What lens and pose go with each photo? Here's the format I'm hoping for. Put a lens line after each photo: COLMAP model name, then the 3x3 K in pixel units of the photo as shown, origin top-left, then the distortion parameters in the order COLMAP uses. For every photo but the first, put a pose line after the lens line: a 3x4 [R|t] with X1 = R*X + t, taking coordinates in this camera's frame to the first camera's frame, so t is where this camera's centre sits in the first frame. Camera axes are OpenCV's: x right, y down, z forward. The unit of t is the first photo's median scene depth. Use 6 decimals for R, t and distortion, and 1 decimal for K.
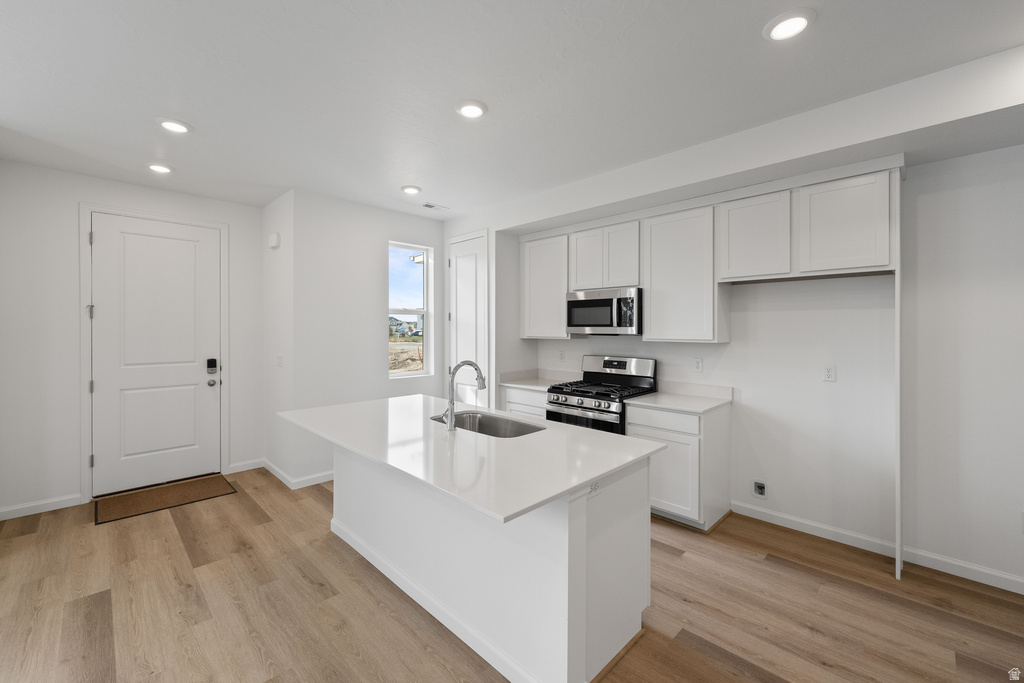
lens RADIAL K [[413.0, 0, 508.3], [0, 413.0, 332.5], [0, 0, 1]] dist [-0.000992, -0.000543]
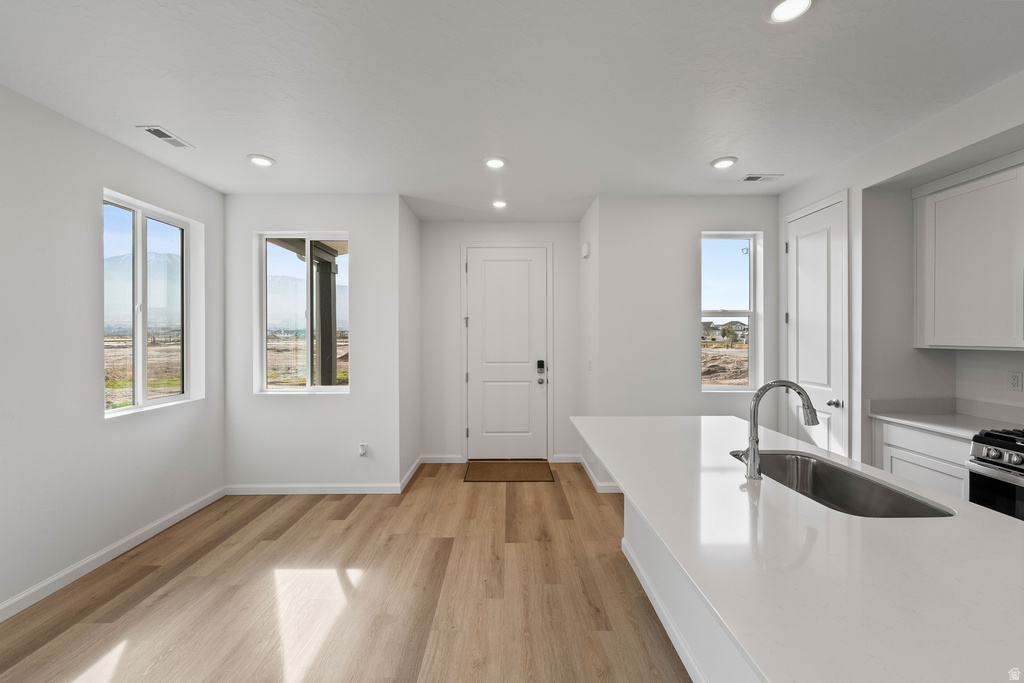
lens RADIAL K [[413.0, 0, 512.5], [0, 413.0, 337.0], [0, 0, 1]] dist [-0.000992, -0.000543]
pose [[0.716407, 0.001628, -0.697681, 0.036691], [-0.003283, 0.999994, -0.001038, 0.000101], [0.697675, 0.003034, 0.716408, 0.133464]]
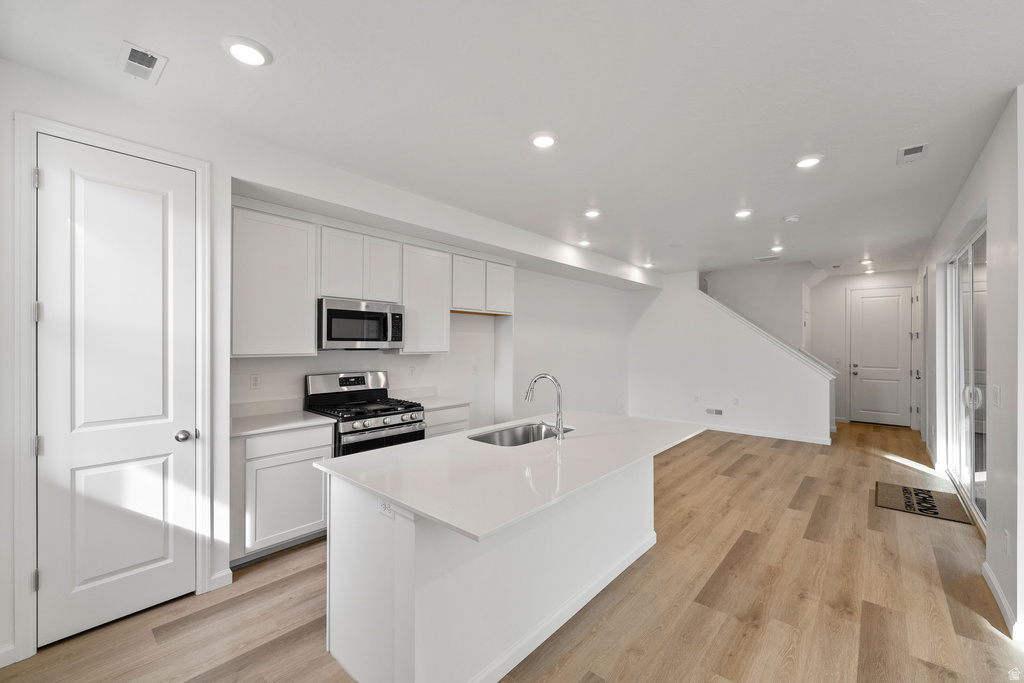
lens RADIAL K [[413.0, 0, 512.8], [0, 413.0, 341.4], [0, 0, 1]] dist [-0.000992, -0.000543]
pose [[-0.061887, 0.005943, 0.998065, -0.771622], [0.004169, 0.999975, -0.005695, -0.006276], [-0.998074, 0.003808, -0.061911, 0.763473]]
